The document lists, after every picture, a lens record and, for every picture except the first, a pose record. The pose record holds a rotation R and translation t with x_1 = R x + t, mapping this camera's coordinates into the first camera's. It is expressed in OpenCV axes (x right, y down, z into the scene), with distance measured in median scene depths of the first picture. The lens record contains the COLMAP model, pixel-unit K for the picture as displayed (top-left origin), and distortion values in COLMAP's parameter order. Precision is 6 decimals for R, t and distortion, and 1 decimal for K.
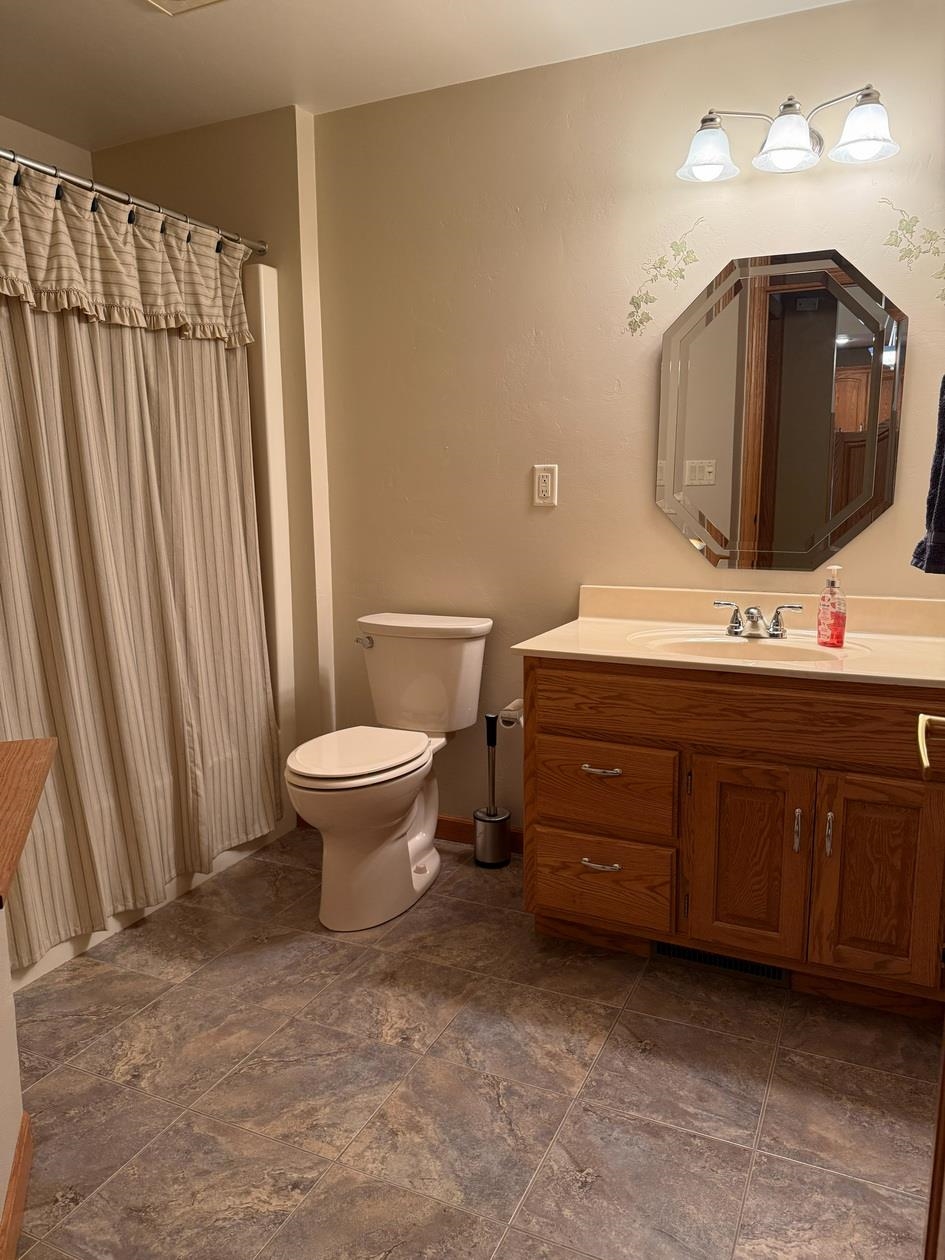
lens RADIAL K [[897.0, 0, 492.8], [0, 897.0, 630.9], [0, 0, 1]] dist [0.133185, -0.072059]
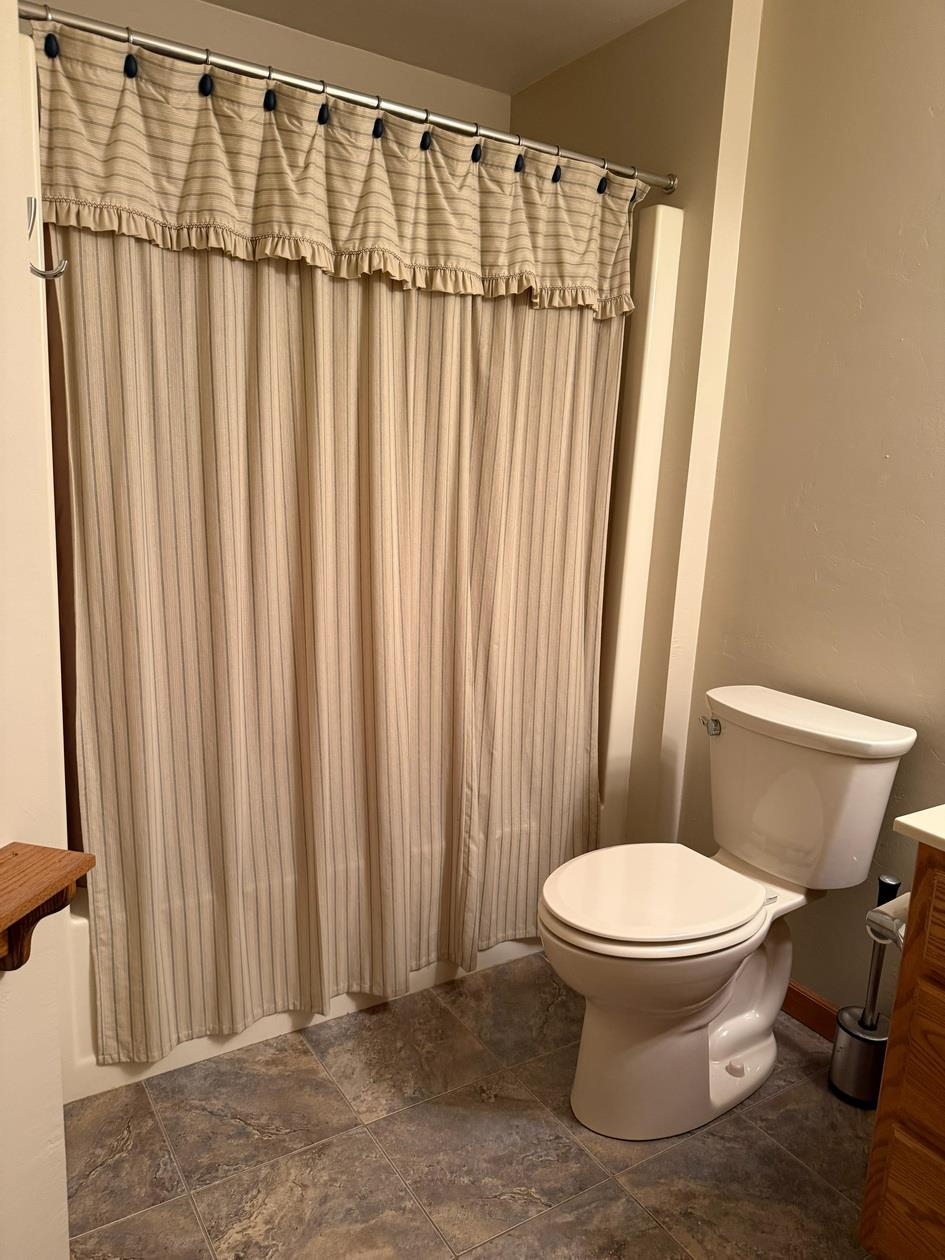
lens RADIAL K [[898.6, 0, 477.0], [0, 898.6, 638.1], [0, 0, 1]] dist [0.099869, -0.142309]
pose [[0.836520, 0.159853, -0.524100, 0.076775], [-0.148217, 0.986854, 0.064425, -0.086164], [0.527509, 0.023787, 0.849217, 0.336791]]
